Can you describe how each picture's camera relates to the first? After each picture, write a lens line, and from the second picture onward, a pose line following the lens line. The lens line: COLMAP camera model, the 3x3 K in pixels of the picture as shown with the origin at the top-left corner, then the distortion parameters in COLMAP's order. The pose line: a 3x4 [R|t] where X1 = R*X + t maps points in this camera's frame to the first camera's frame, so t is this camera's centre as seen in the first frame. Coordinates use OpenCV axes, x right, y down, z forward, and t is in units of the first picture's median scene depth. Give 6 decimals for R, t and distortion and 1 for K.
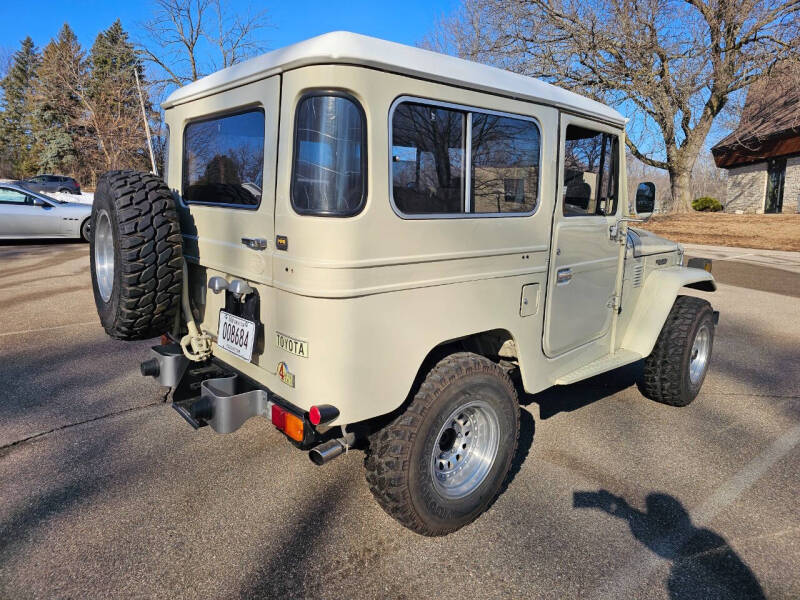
lens RADIAL K [[537.3, 0, 392.8], [0, 537.3, 292.3], [0, 0, 1]] dist [0.061302, -0.055437]
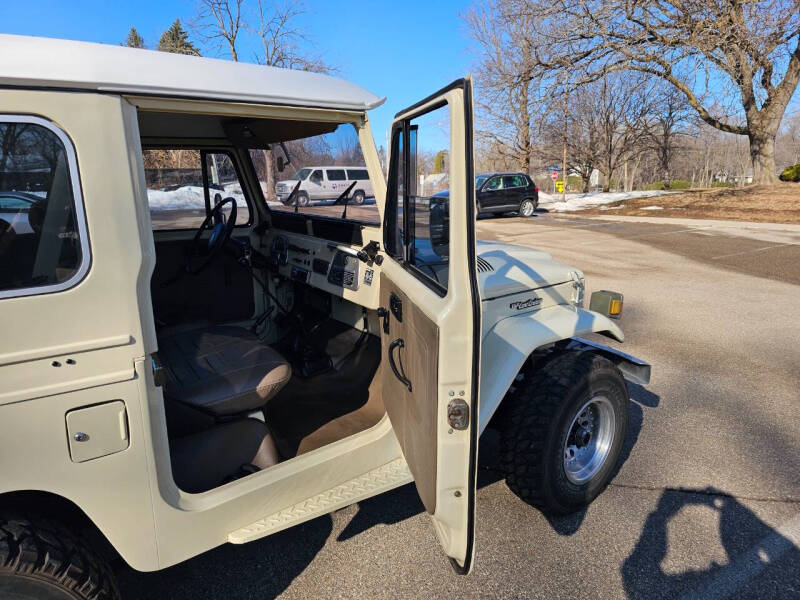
lens RADIAL K [[536.9, 0, 389.3], [0, 536.9, 294.6], [0, 0, 1]] dist [0.057898, -0.051898]
pose [[0.988621, -0.017547, -0.149403, 0.622156], [0.022997, 0.999129, 0.034830, -0.138112], [0.148662, -0.037870, 0.988163, 0.454954]]
